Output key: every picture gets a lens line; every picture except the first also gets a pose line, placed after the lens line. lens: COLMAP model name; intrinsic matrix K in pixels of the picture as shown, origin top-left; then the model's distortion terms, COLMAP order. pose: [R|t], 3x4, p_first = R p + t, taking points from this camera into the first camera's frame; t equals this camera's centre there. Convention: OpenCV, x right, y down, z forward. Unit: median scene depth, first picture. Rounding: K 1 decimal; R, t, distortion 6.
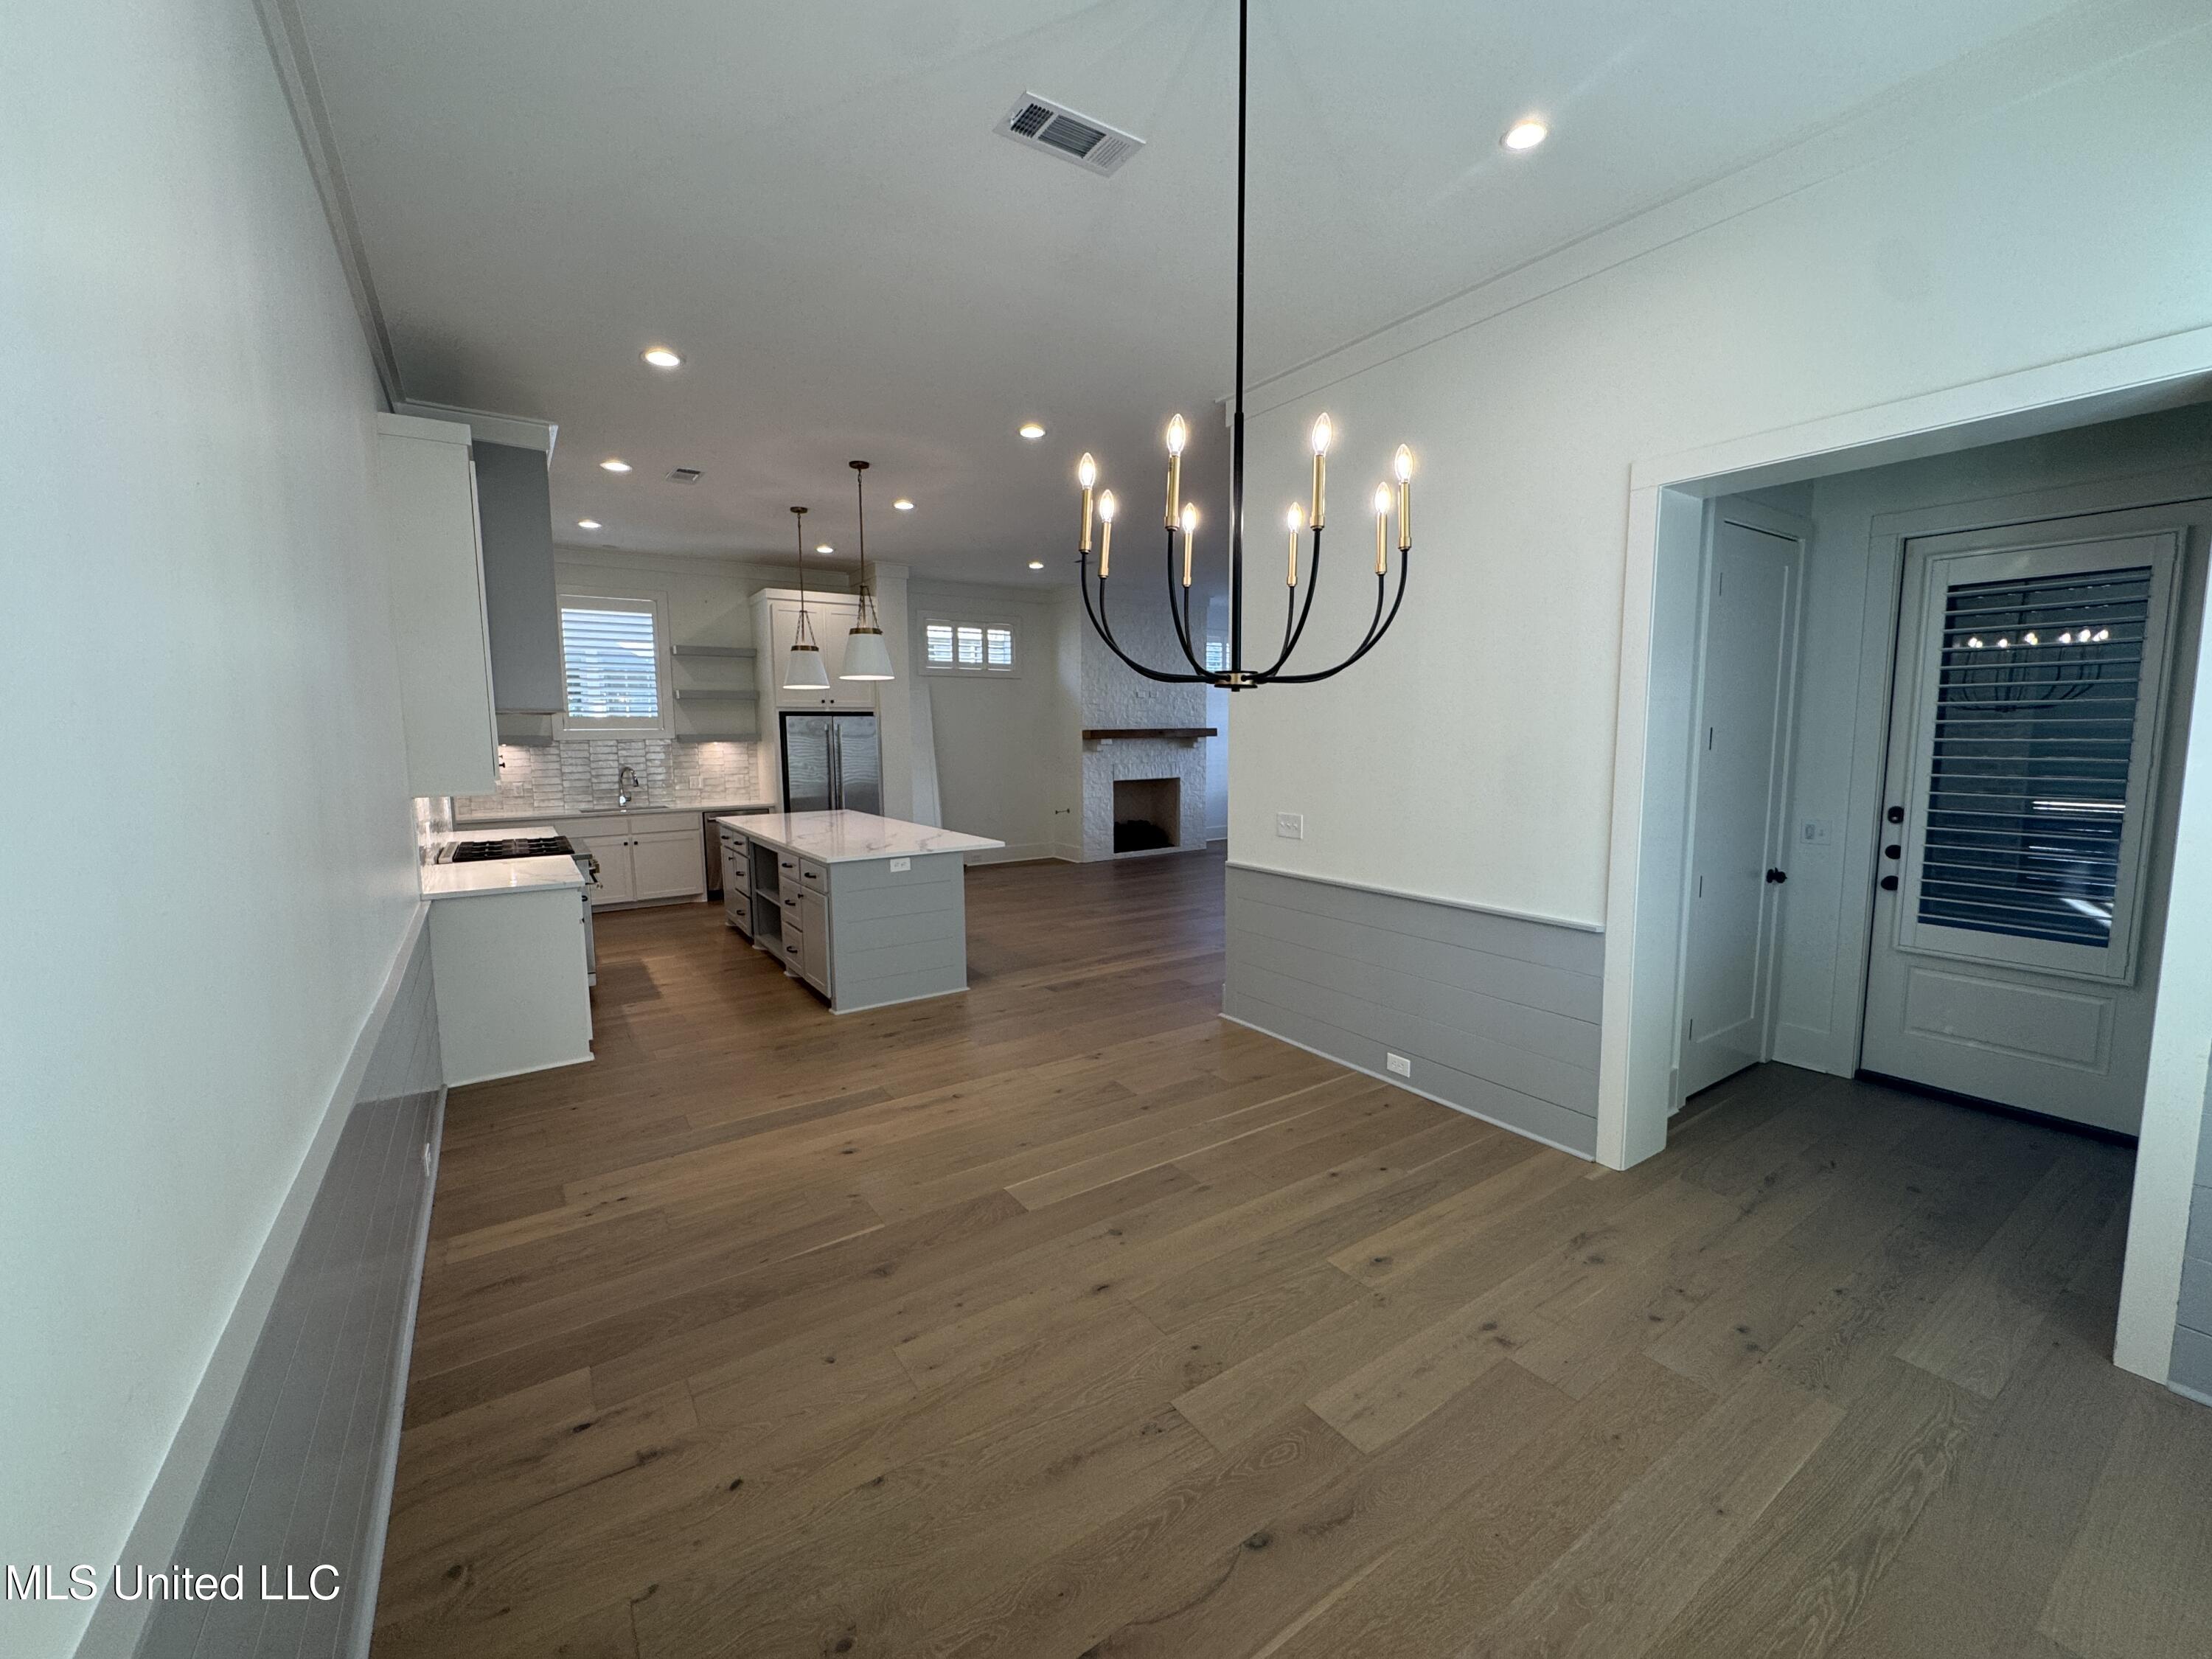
lens RADIAL K [[886.7, 0, 1111.9], [0, 886.7, 826.0], [0, 0, 1]] dist [-0.012289, 0.001529]
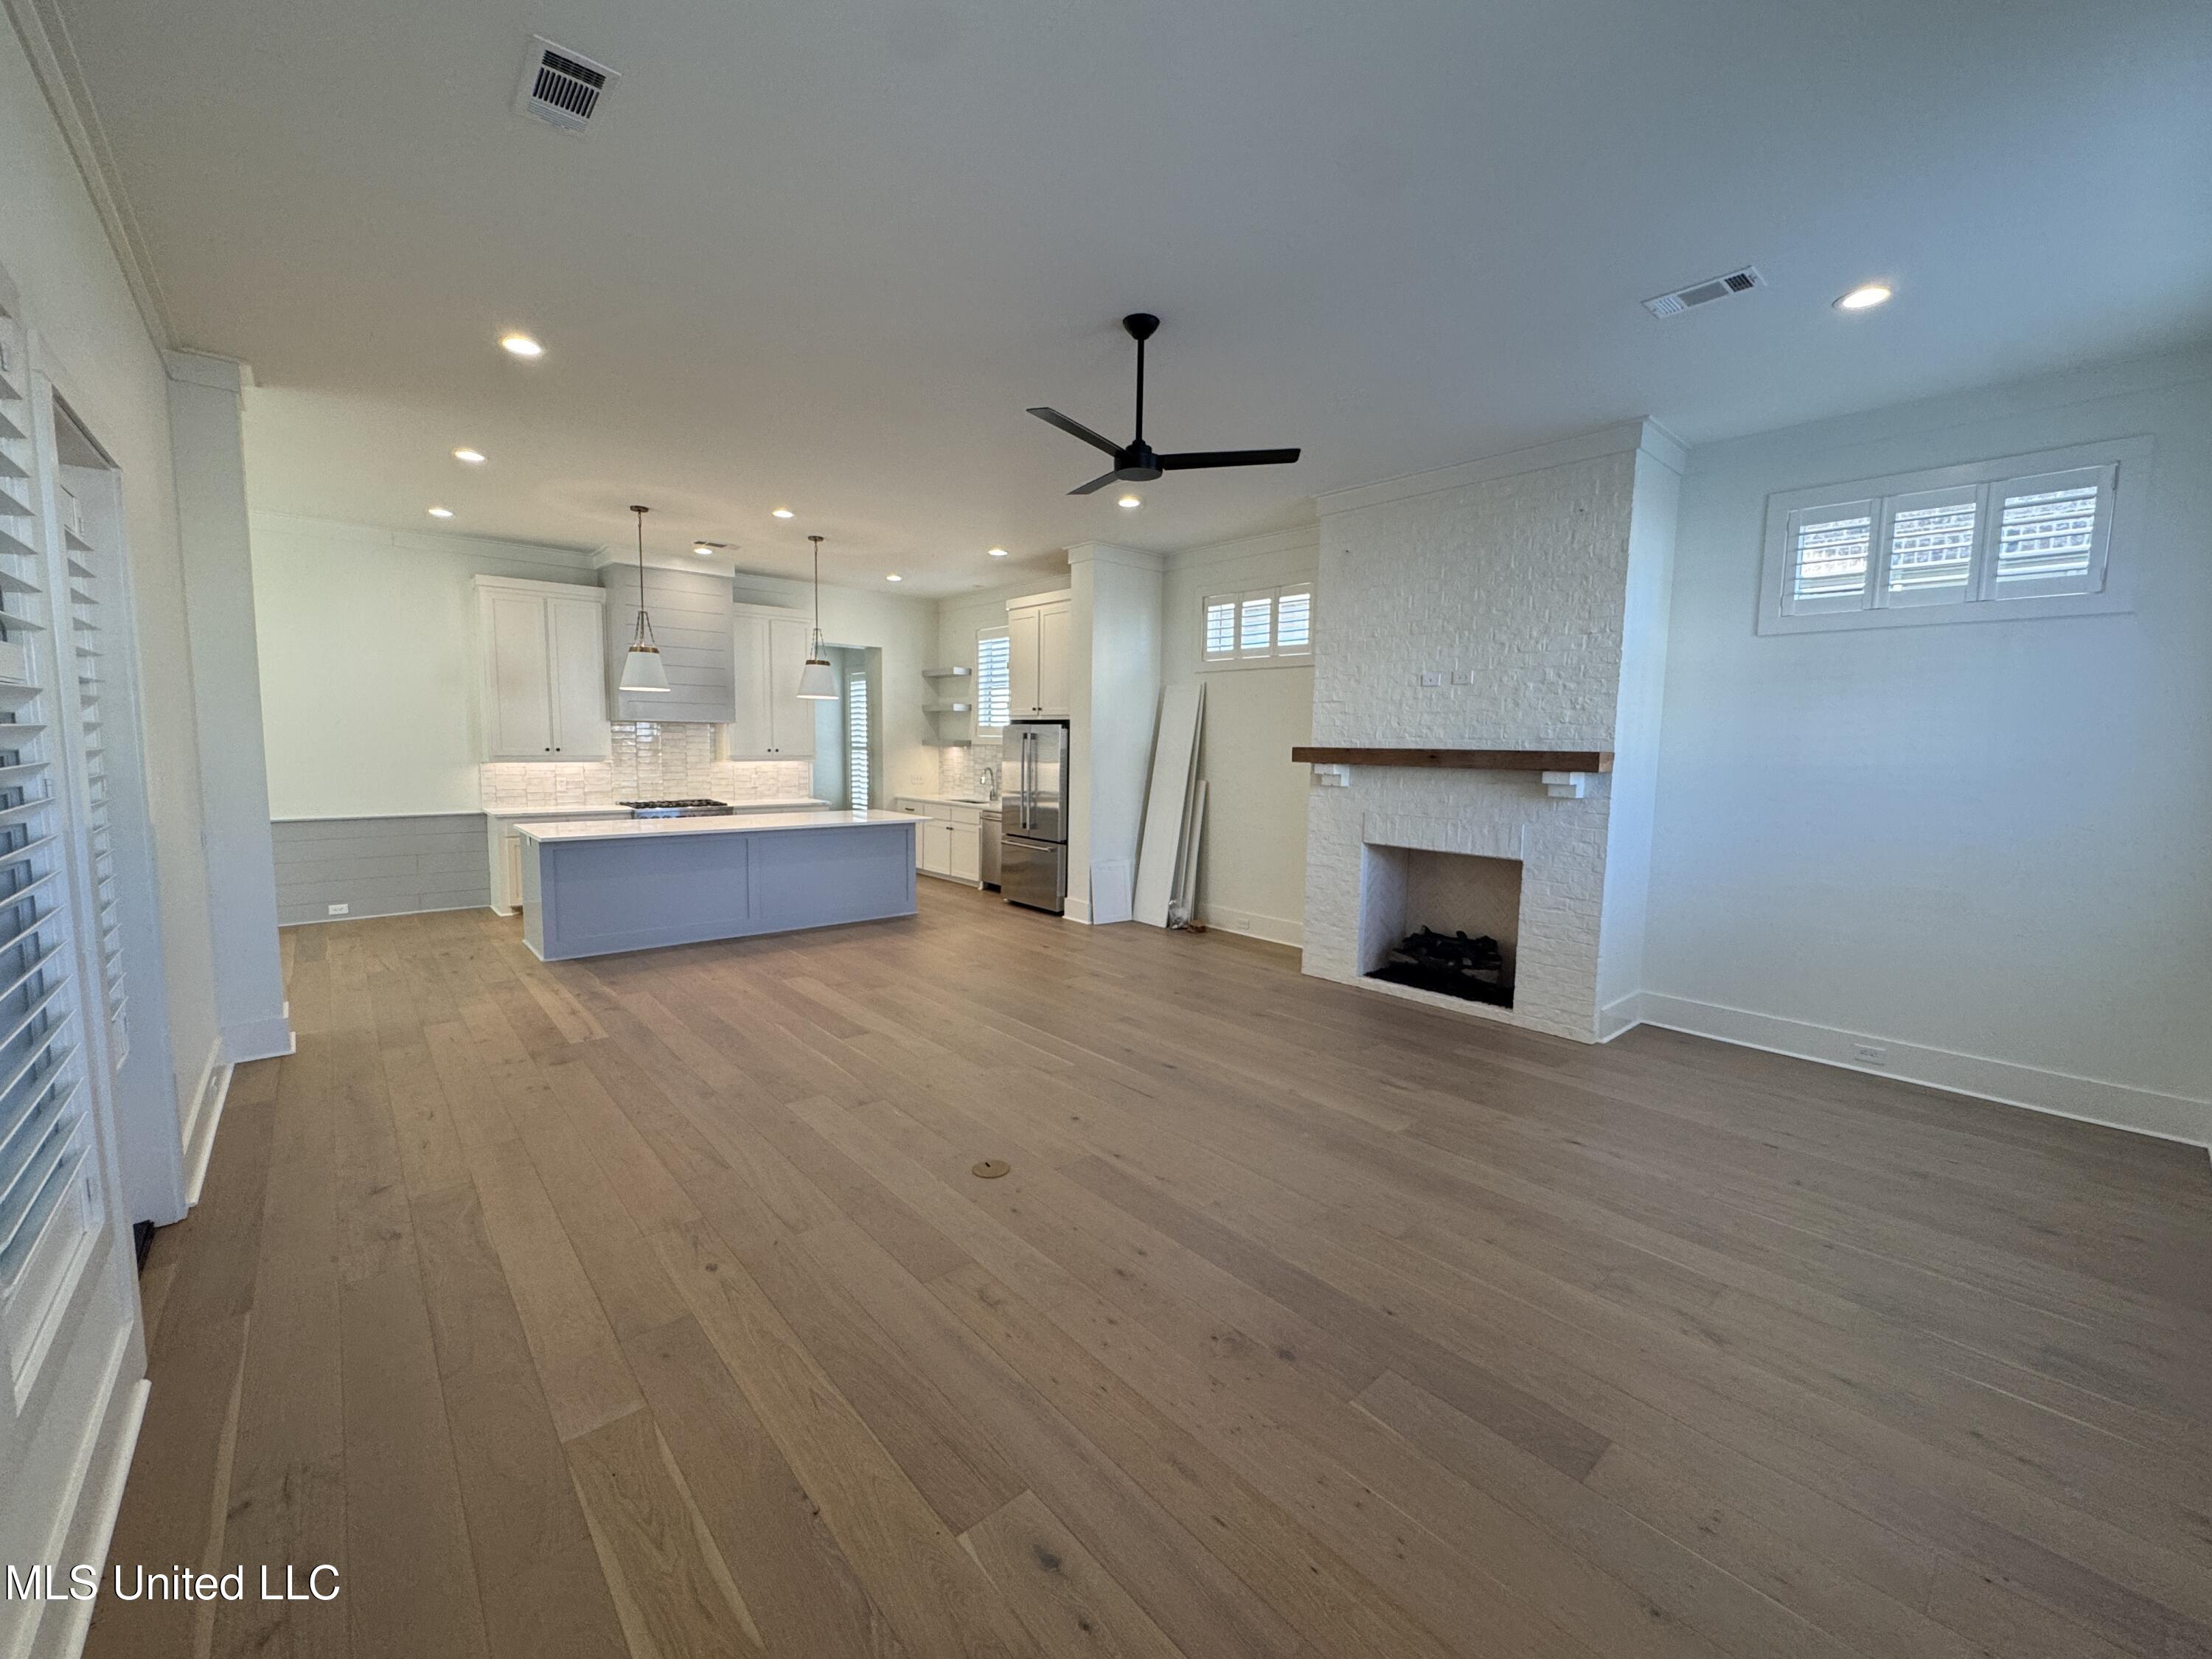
lens RADIAL K [[886.7, 0, 1125.6], [0, 886.7, 834.2], [0, 0, 1]] dist [-0.012289, 0.001529]
pose [[0.138854, 0.110813, -0.984094, 0.543286], [-0.131899, 0.986936, 0.092522, -0.092428], [0.981490, 0.116954, 0.151656, 0.821757]]
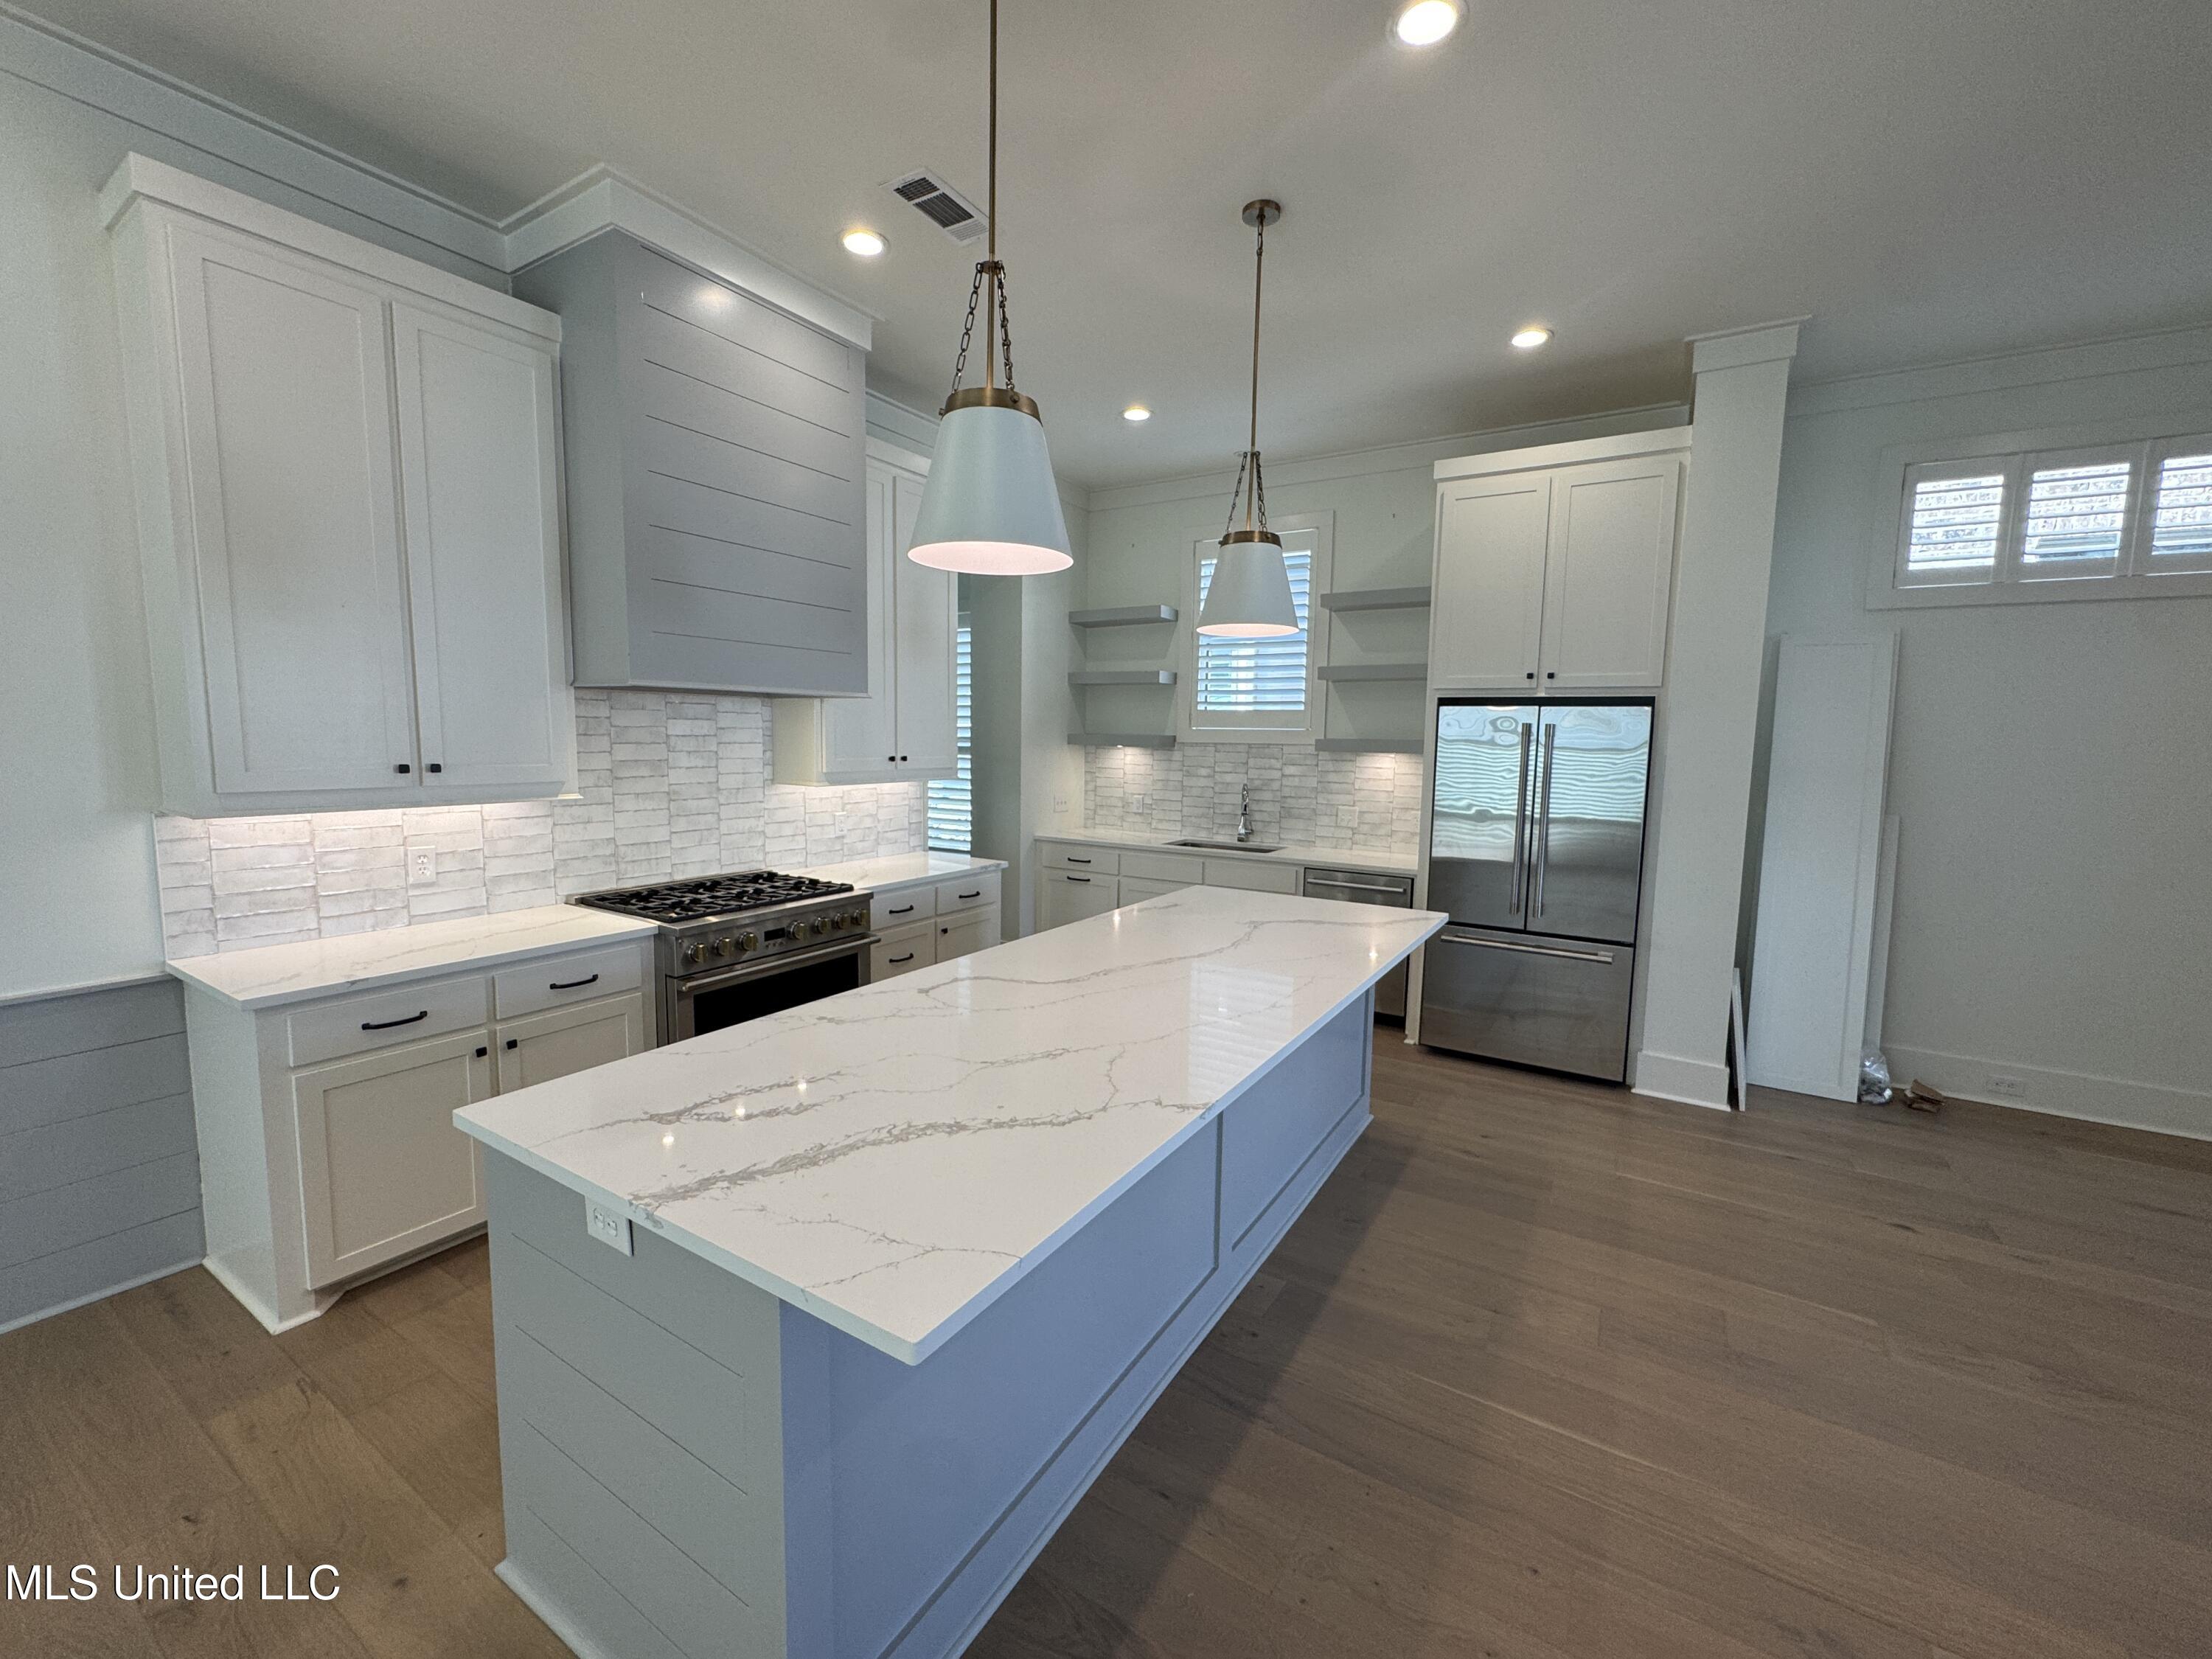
lens RADIAL K [[886.7, 0, 1102.0], [0, 886.7, 824.6], [0, 0, 1]] dist [-0.012289, 0.001529]
pose [[0.396536, 0.108125, -0.911629, 0.021840], [-0.119969, 0.990627, 0.065311, -0.054850], [0.910146, 0.083469, 0.405791, 0.511717]]
